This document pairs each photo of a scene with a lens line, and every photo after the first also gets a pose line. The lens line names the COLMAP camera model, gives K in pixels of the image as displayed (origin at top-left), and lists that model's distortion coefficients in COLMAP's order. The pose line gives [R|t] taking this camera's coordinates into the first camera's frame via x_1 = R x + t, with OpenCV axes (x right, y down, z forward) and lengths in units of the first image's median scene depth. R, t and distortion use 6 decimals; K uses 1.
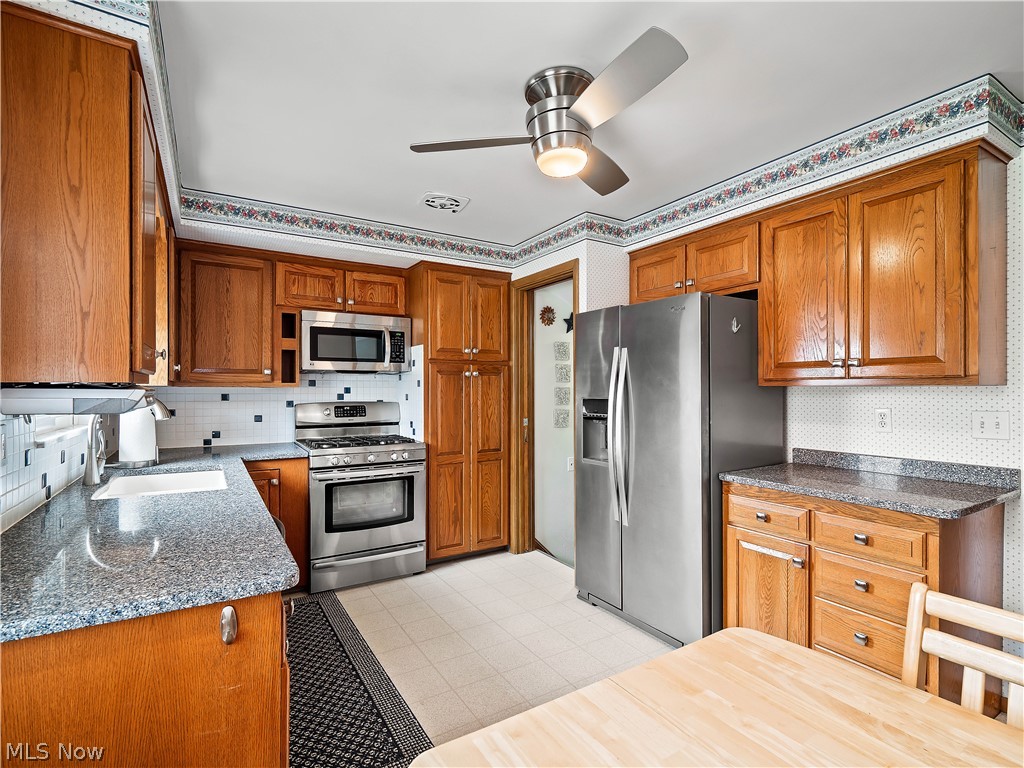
lens RADIAL K [[494.4, 0, 503.9], [0, 494.4, 388.7], [0, 0, 1]] dist [-0.001412, -0.002035]
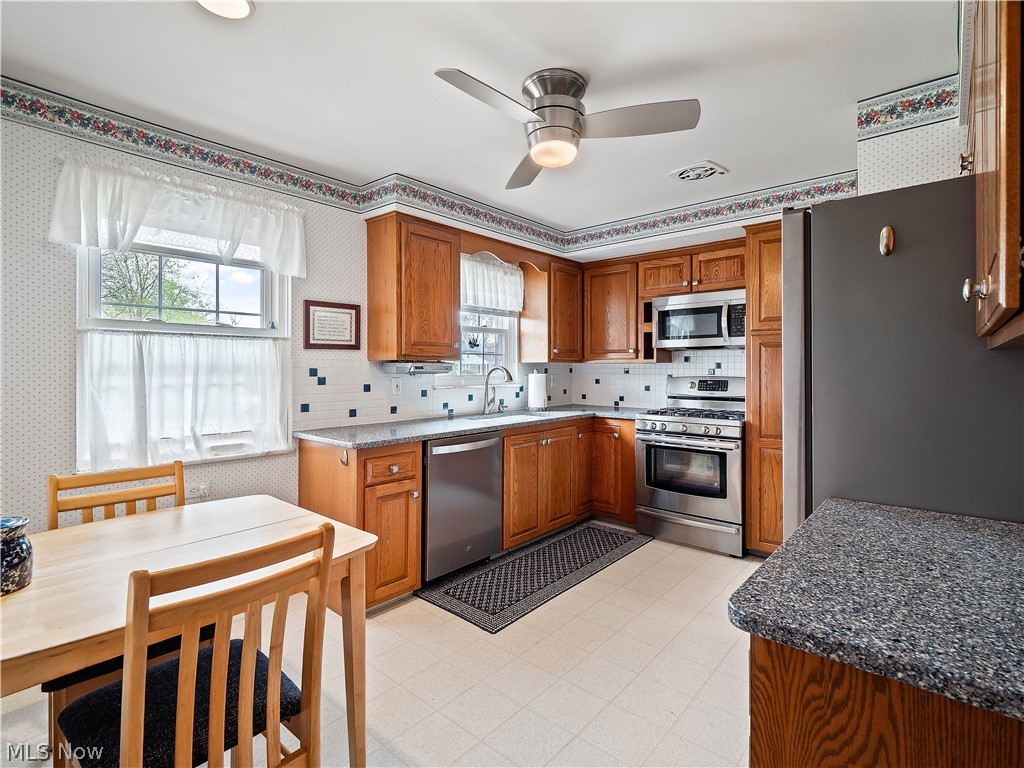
lens RADIAL K [[494.4, 0, 523.3], [0, 494.4, 368.1], [0, 0, 1]] dist [-0.001412, -0.002035]
pose [[0.316826, -0.001012, -0.948483, 0.598742], [0.000663, 0.999999, -0.000845, 0.010241], [0.948484, -0.000361, 0.316826, 0.309595]]
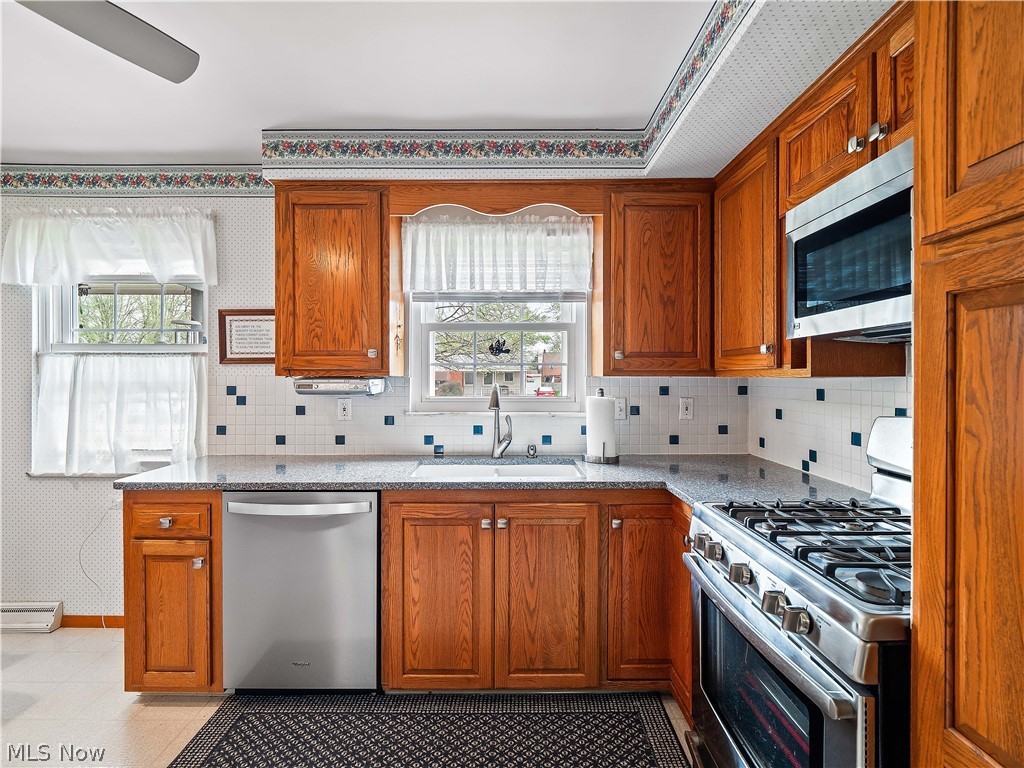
lens RADIAL K [[494.4, 0, 507.4], [0, 494.4, 380.5], [0, 0, 1]] dist [-0.001412, -0.002035]
pose [[-0.510026, 0.003295, -0.860153, 0.124251], [-0.000793, 0.999990, 0.004301, -0.001914], [0.860159, 0.002876, -0.510018, 0.962323]]
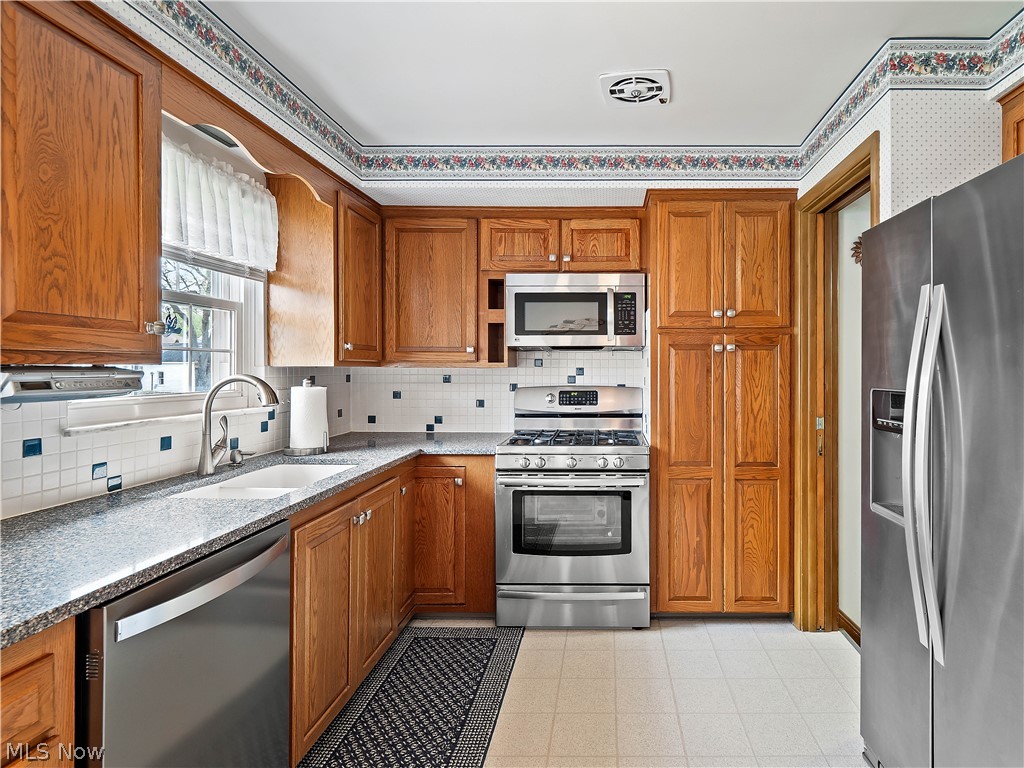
lens RADIAL K [[536.3, 0, 605.0], [0, 536.3, 370.1], [0, 0, 1]] dist [0.004020, -0.004306]
pose [[0.852344, 0.002806, -0.522974, 0.188242], [-0.000819, 0.999992, 0.004032, -0.002765], [0.522981, -0.003008, 0.852339, 0.312539]]
